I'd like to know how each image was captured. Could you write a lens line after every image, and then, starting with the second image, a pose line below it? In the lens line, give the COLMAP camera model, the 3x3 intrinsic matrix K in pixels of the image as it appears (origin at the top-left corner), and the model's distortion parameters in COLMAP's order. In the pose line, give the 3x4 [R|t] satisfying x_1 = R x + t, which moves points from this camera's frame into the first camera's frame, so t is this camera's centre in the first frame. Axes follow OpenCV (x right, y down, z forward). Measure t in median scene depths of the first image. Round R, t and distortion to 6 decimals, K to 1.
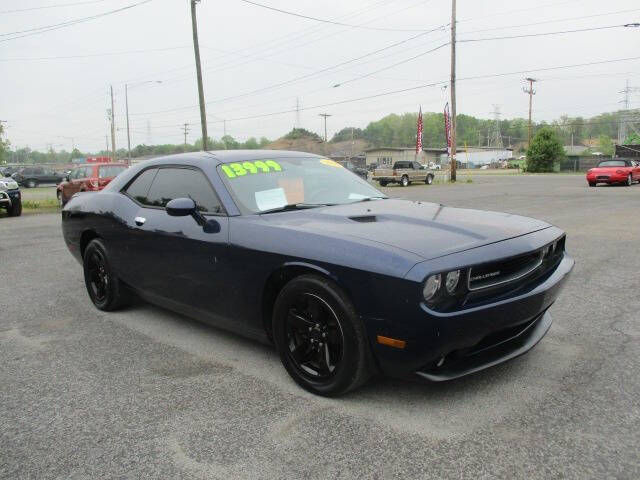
lens RADIAL K [[535.1, 0, 323.1], [0, 535.1, 238.8], [0, 0, 1]] dist [-0.031095, 0.018231]
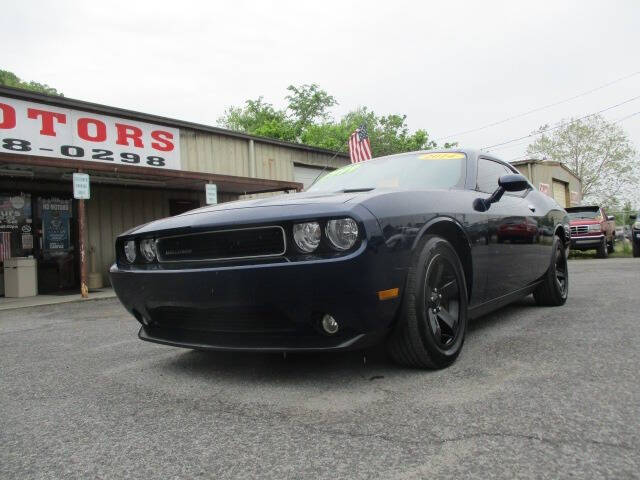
lens RADIAL K [[535.1, 0, 324.2], [0, 535.1, 238.7], [0, 0, 1]] dist [-0.031095, 0.018231]
pose [[0.172783, -0.004802, -0.984948, 0.119016], [-0.088713, 0.995848, -0.020418, 0.003642], [0.980957, 0.090905, 0.171640, 0.097676]]
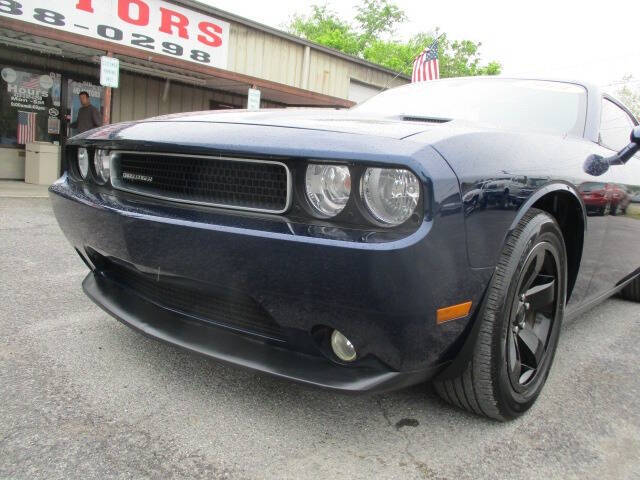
lens RADIAL K [[535.1, 0, 323.4], [0, 535.1, 237.8], [0, 0, 1]] dist [-0.031095, 0.018231]
pose [[0.082522, 0.156742, -0.984186, 0.087365], [-0.229738, 0.963948, 0.134256, 0.000126], [0.969748, 0.215026, 0.115556, 0.103737]]
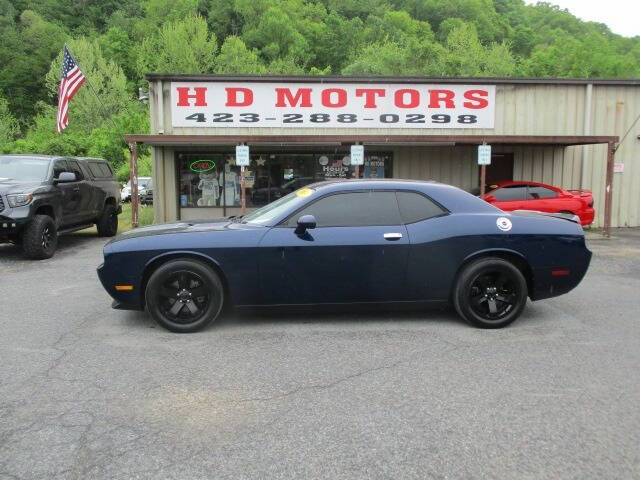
lens RADIAL K [[535.1, 0, 326.8], [0, 535.1, 242.3], [0, 0, 1]] dist [-0.031095, 0.018231]
pose [[-0.652080, 0.112442, -0.749766, 0.123516], [-0.091243, 0.970114, 0.224842, -0.043329], [0.752640, 0.215025, -0.622332, 0.255071]]
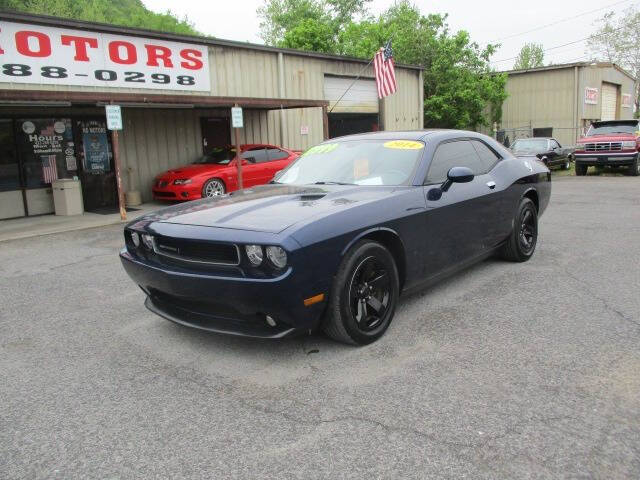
lens RADIAL K [[535.1, 0, 325.1], [0, 535.1, 238.9], [0, 0, 1]] dist [-0.031095, 0.018231]
pose [[0.090103, 0.196235, -0.976408, 0.141571], [-0.099131, 0.977295, 0.187265, -0.020403], [0.990987, 0.079919, 0.107510, 0.110170]]
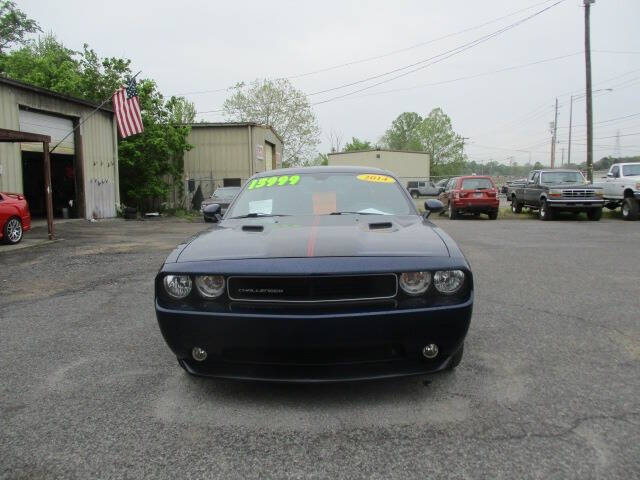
lens RADIAL K [[535.1, 0, 325.9], [0, 535.1, 239.2], [0, 0, 1]] dist [-0.031095, 0.018231]
pose [[0.683785, 0.089330, -0.724194, 0.099461], [-0.105664, 0.994139, 0.022859, -0.005657], [0.721992, 0.060890, 0.689217, 0.034374]]
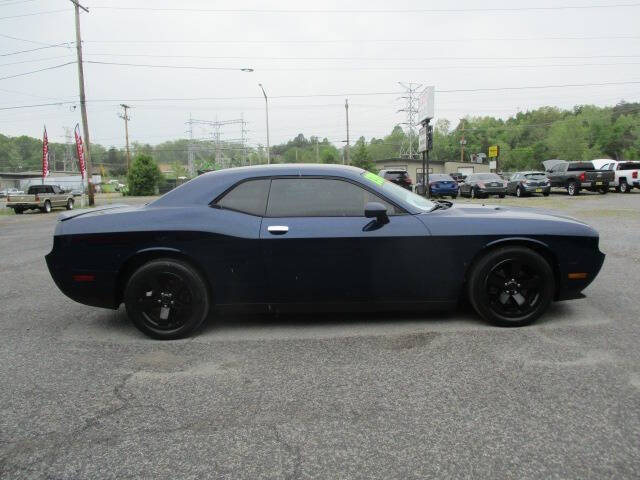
lens RADIAL K [[535.1, 0, 326.2], [0, 535.1, 240.3], [0, 0, 1]] dist [-0.031095, 0.018231]
pose [[0.719343, -0.078430, 0.690214, -0.131154], [0.108036, 0.994147, 0.000370, -0.000532], [-0.686203, 0.074302, 0.723605, 0.025494]]
